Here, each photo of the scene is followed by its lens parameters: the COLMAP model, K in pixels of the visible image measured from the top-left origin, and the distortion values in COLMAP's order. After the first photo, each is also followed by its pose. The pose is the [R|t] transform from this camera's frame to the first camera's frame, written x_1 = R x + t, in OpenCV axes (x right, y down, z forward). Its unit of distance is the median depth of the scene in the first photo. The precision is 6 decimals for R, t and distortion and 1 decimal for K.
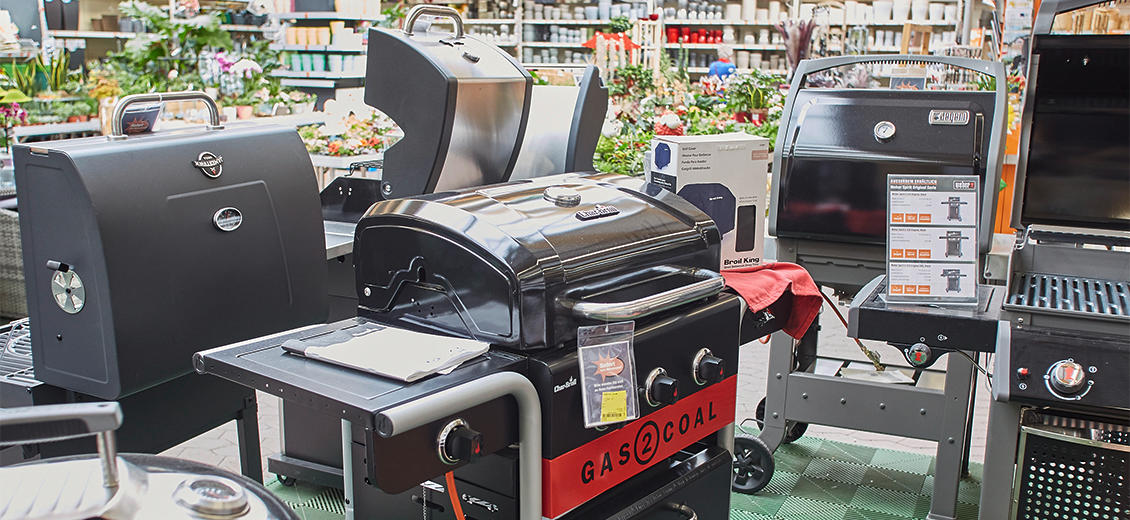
lens RADIAL K [[937.0, 0, 564.1], [0, 937.0, 265.2], [0, 0, 1]] dist [0.115973, 0.005243]
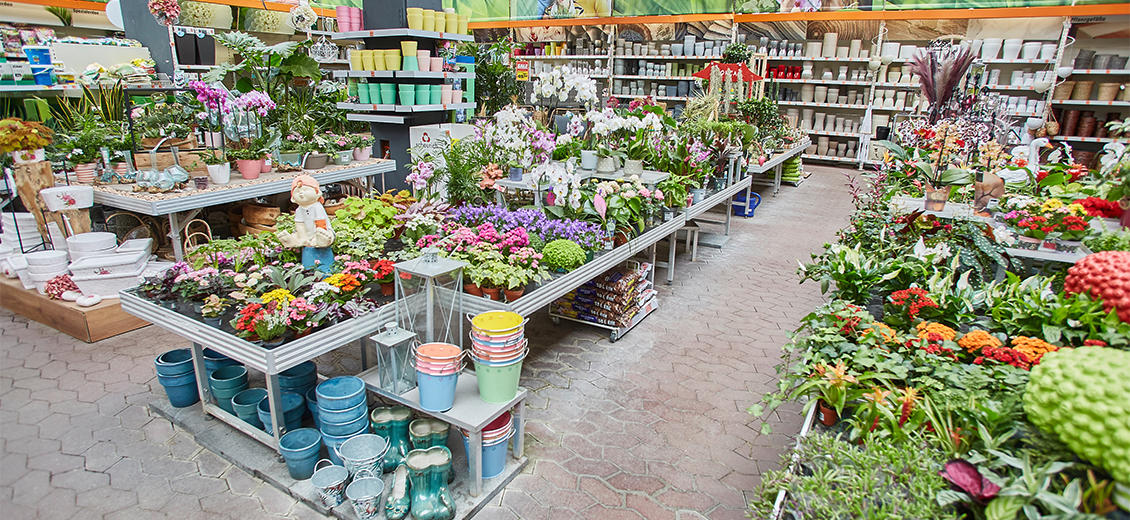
lens RADIAL K [[542.4, 0, 560.7], [0, 542.4, 251.5], [0, 0, 1]] dist [-0.002208, 0.001552]
pose [[0.994934, 0.040199, -0.092140, -0.041049], [-0.033252, 0.996574, 0.075722, -0.075899], [0.094868, -0.072275, 0.992863, 0.348143]]
